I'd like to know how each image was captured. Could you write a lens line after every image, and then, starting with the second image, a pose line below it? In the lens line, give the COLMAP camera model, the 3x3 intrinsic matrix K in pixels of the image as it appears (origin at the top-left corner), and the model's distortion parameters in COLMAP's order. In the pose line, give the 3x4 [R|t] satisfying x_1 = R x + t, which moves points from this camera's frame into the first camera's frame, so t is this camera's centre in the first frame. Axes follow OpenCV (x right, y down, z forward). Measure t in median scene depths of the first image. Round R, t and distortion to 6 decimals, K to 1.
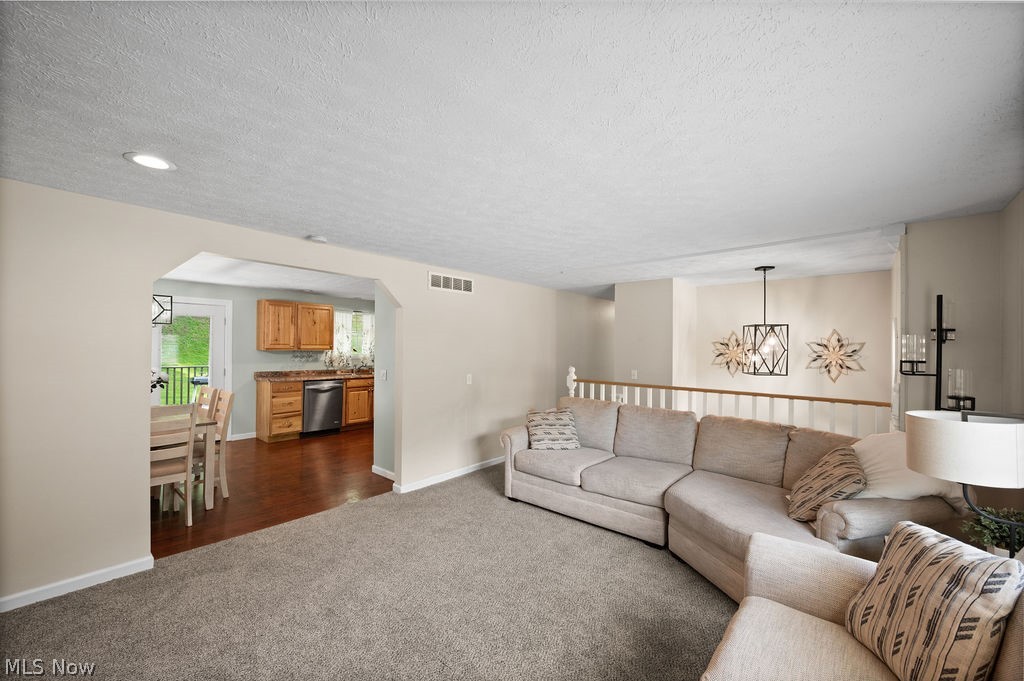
lens RADIAL K [[407.8, 0, 520.1], [0, 407.8, 341.3], [0, 0, 1]] dist [0.002397, -0.000681]
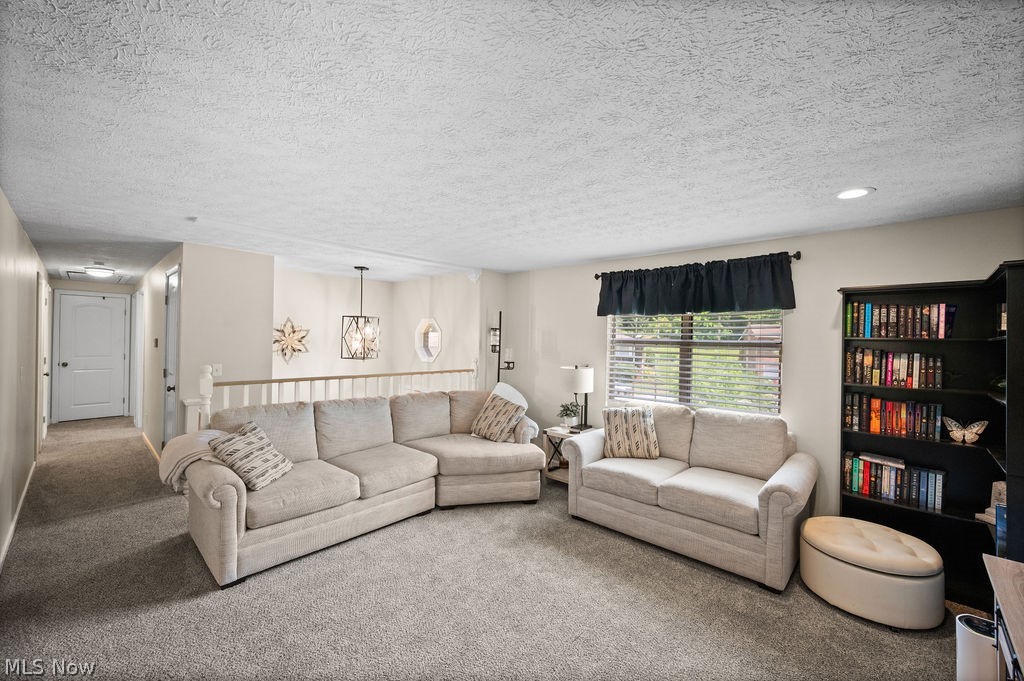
lens RADIAL K [[407.8, 0, 513.6], [0, 407.8, 340.4], [0, 0, 1]] dist [0.002397, -0.000681]
pose [[0.032760, -0.013241, 0.999376, -0.383095], [-0.032047, 0.999384, 0.014292, -0.001373], [-0.998949, -0.032496, 0.032316, 0.353868]]
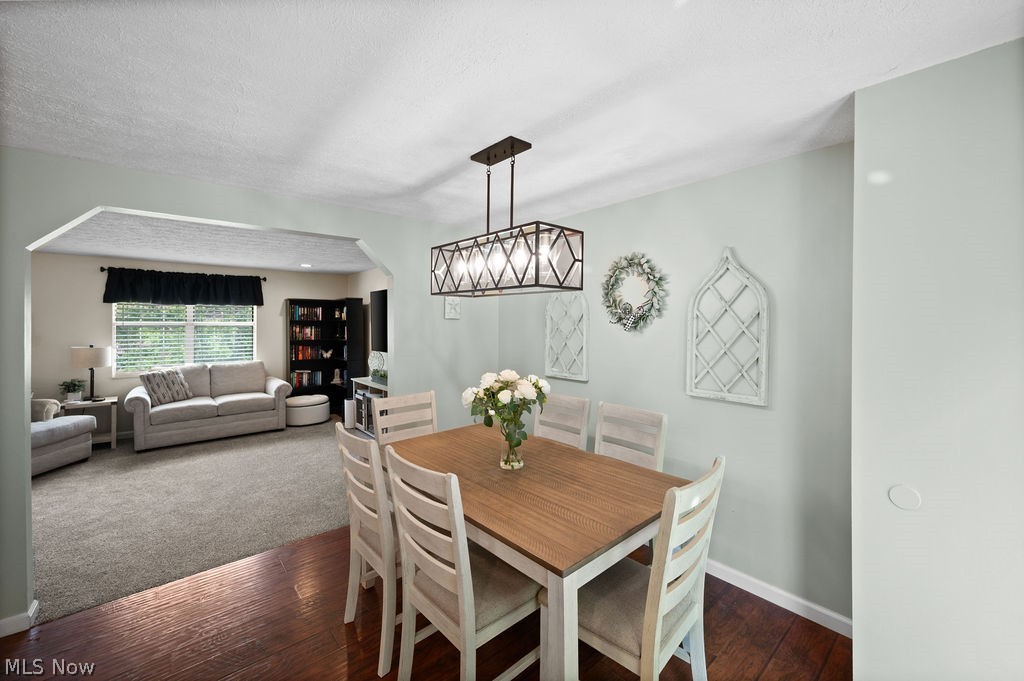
lens RADIAL K [[407.8, 0, 516.2], [0, 407.8, 326.1], [0, 0, 1]] dist [0.002397, -0.000681]
pose [[-0.990127, -0.011117, 0.139733, -0.624527], [-0.012249, 0.999899, -0.007237, 0.005637], [-0.139638, -0.008877, -0.990163, 0.931368]]
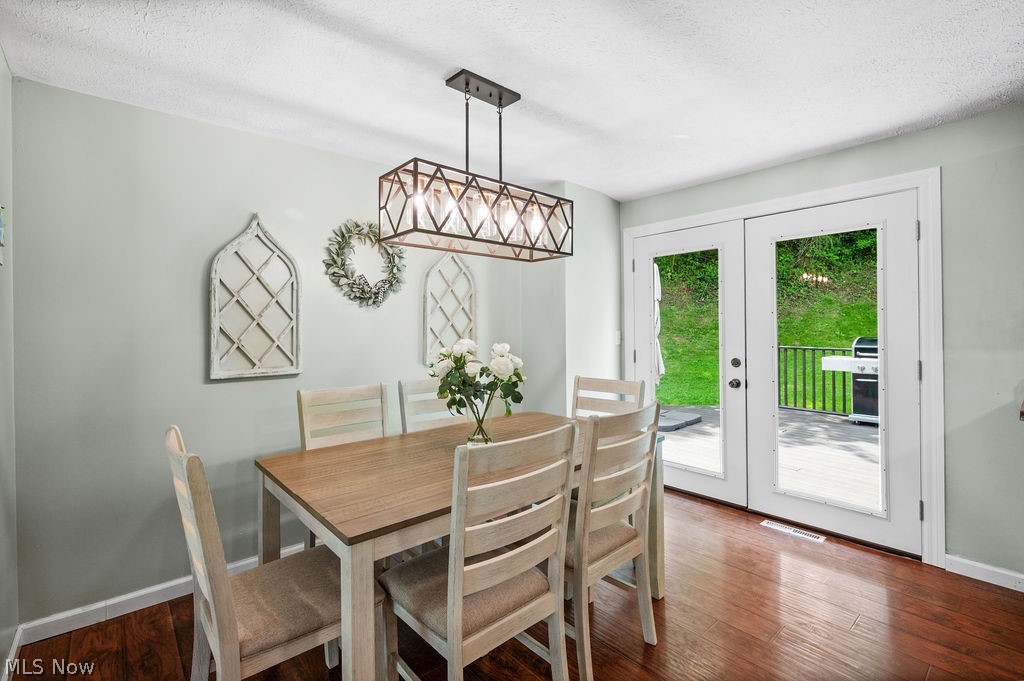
lens RADIAL K [[471.9, 0, 525.6], [0, 471.9, 324.9], [0, 0, 1]] dist [-0.002136, -0.000186]
pose [[-0.134930, -0.006603, -0.990833, -0.253834], [0.020323, 0.999749, -0.009430, 0.031883], [0.990647, -0.021409, -0.134762, 0.688977]]
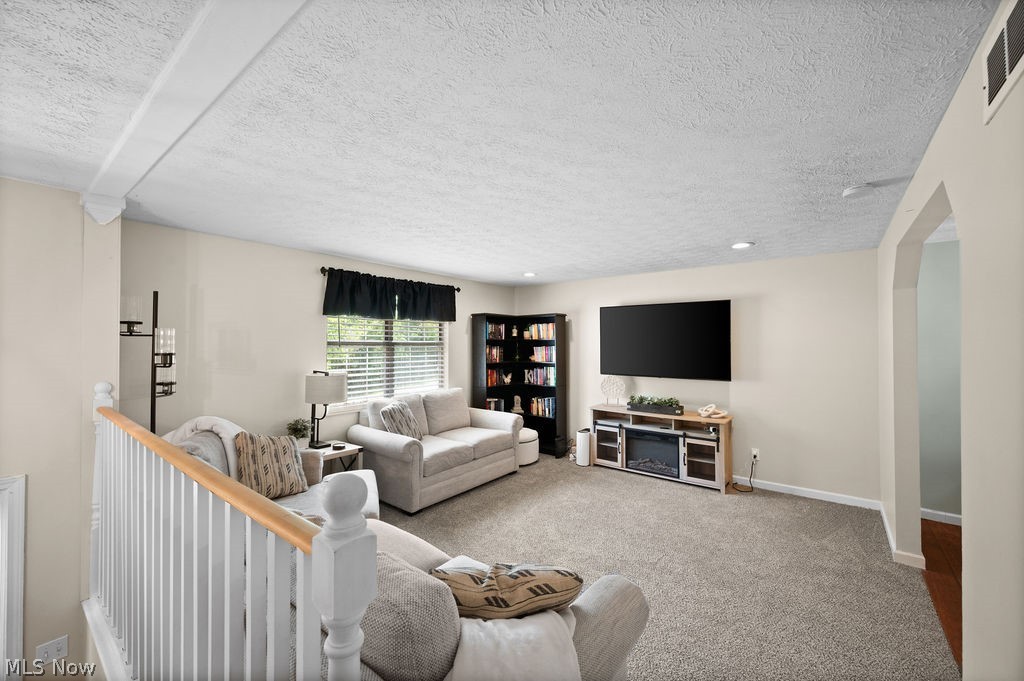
lens RADIAL K [[407.8, 0, 507.3], [0, 407.8, 339.5], [0, 0, 1]] dist [0.002397, -0.000681]
pose [[-0.999302, -0.012388, -0.035245, 0.055496], [-0.011517, 0.999626, -0.024819, 0.011805], [0.035540, -0.024396, -0.999070, 0.856845]]
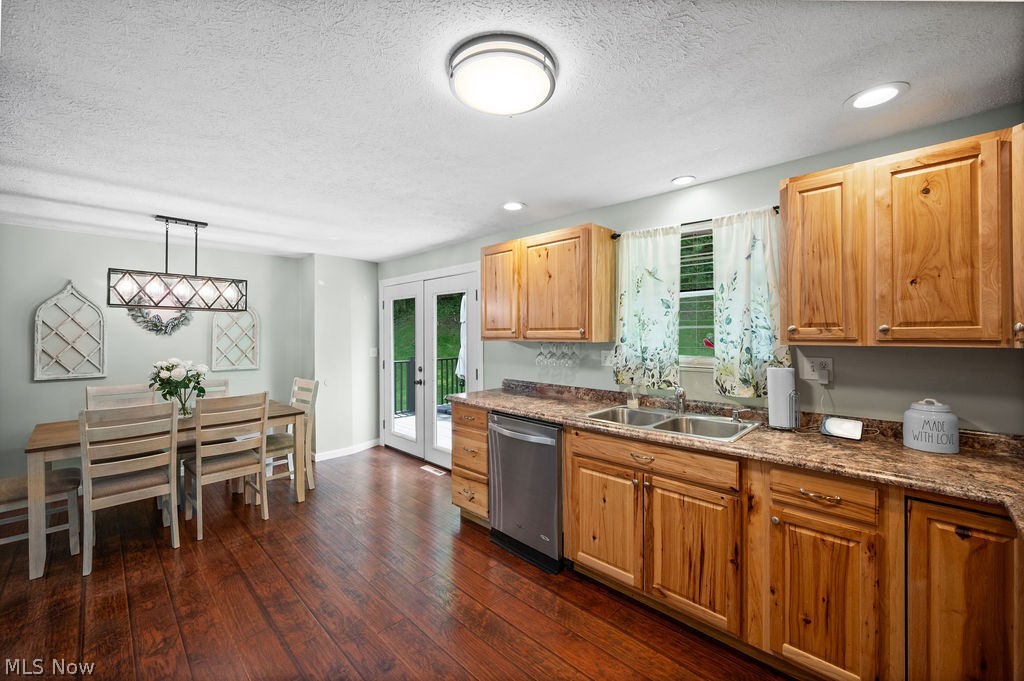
lens RADIAL K [[407.8, 0, 516.6], [0, 407.8, 334.4], [0, 0, 1]] dist [0.002397, -0.000681]
pose [[-0.061673, -0.003969, -0.998088, -0.086706], [0.015006, 0.999875, -0.004903, 0.017390], [0.997984, -0.015280, -0.061606, 1.066155]]
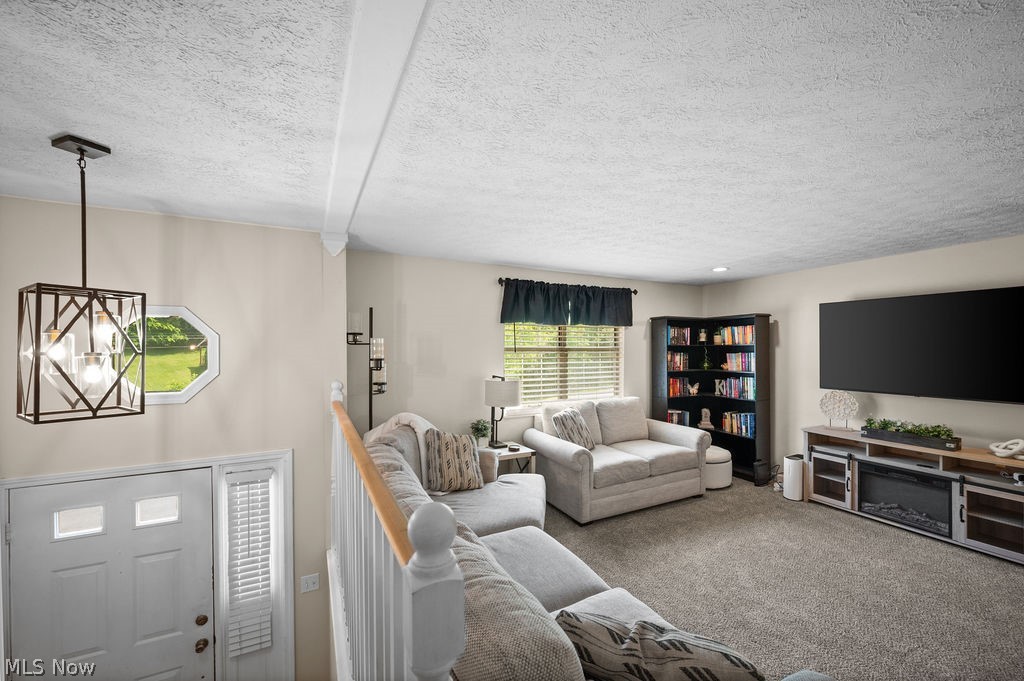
lens RADIAL K [[407.8, 0, 518.7], [0, 407.8, 352.2], [0, 0, 1]] dist [0.002397, -0.000681]
pose [[-0.926339, -0.013856, 0.376436, 0.038986], [-0.015043, 0.999887, -0.000213, 0.008916], [-0.376391, -0.005860, -0.926442, 0.826861]]
